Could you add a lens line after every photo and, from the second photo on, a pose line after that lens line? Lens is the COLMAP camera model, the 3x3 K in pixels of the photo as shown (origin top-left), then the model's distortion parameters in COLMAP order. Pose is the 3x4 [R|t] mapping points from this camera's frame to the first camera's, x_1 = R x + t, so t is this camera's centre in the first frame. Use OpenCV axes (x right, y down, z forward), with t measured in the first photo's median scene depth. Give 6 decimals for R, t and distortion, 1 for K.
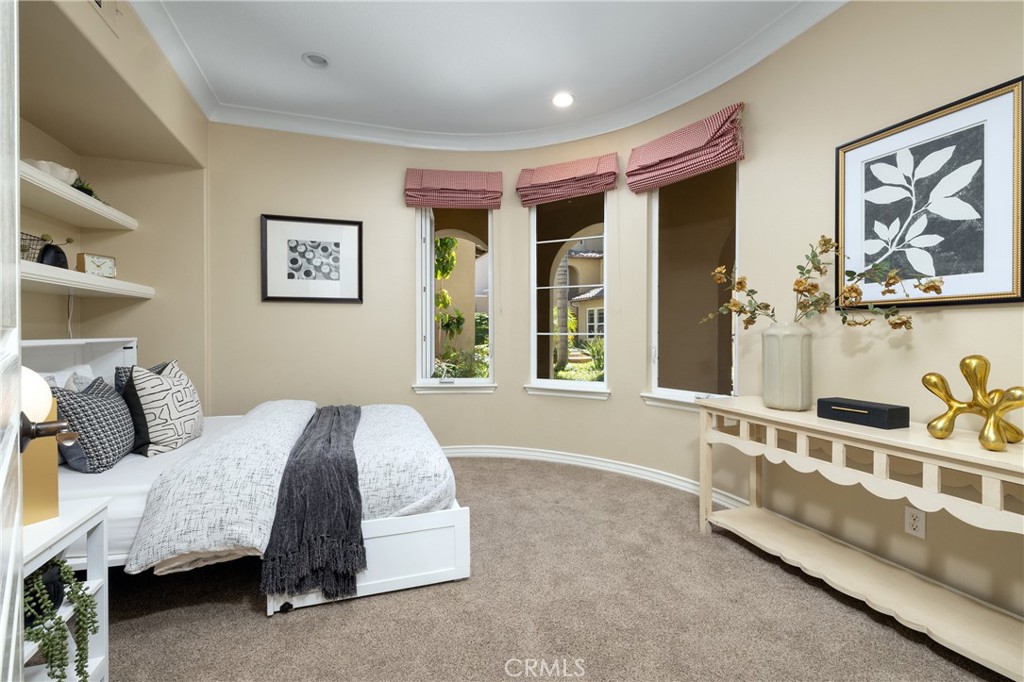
lens RADIAL K [[447.7, 0, 487.5], [0, 447.7, 322.4], [0, 0, 1]] dist [0.017779, -0.000297]
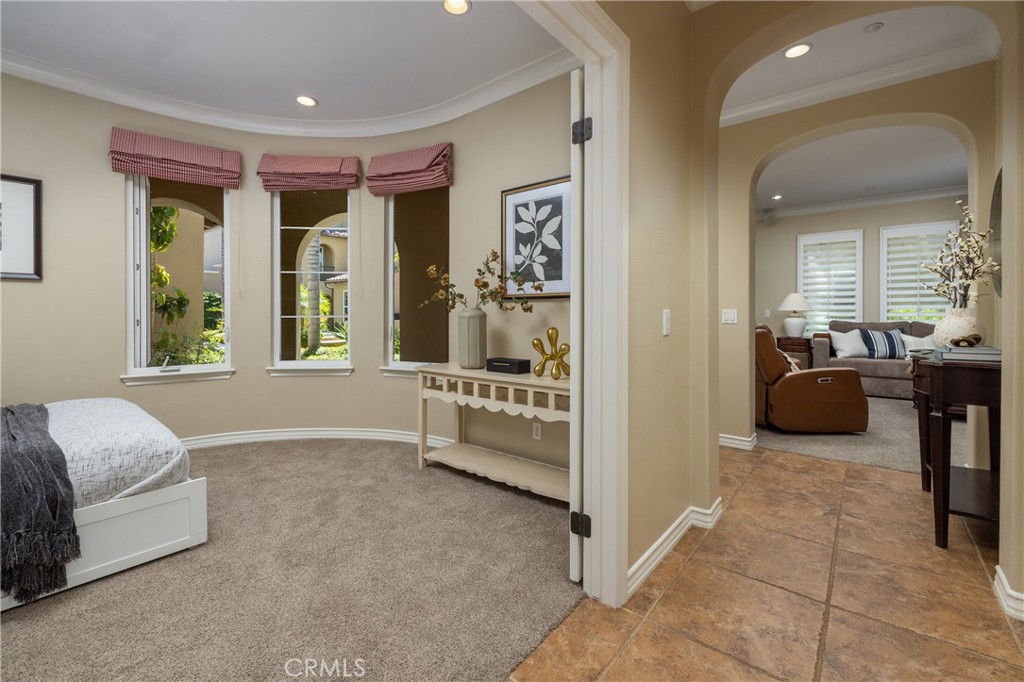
lens RADIAL K [[444.8, 0, 510.9], [0, 444.8, 314.7], [0, 0, 1]] dist [-0.001656, -0.000096]
pose [[0.836645, -0.002359, 0.547740, -0.008888], [-0.009360, 0.999783, 0.018602, -0.004645], [-0.547665, -0.020690, 0.836442, -0.220136]]
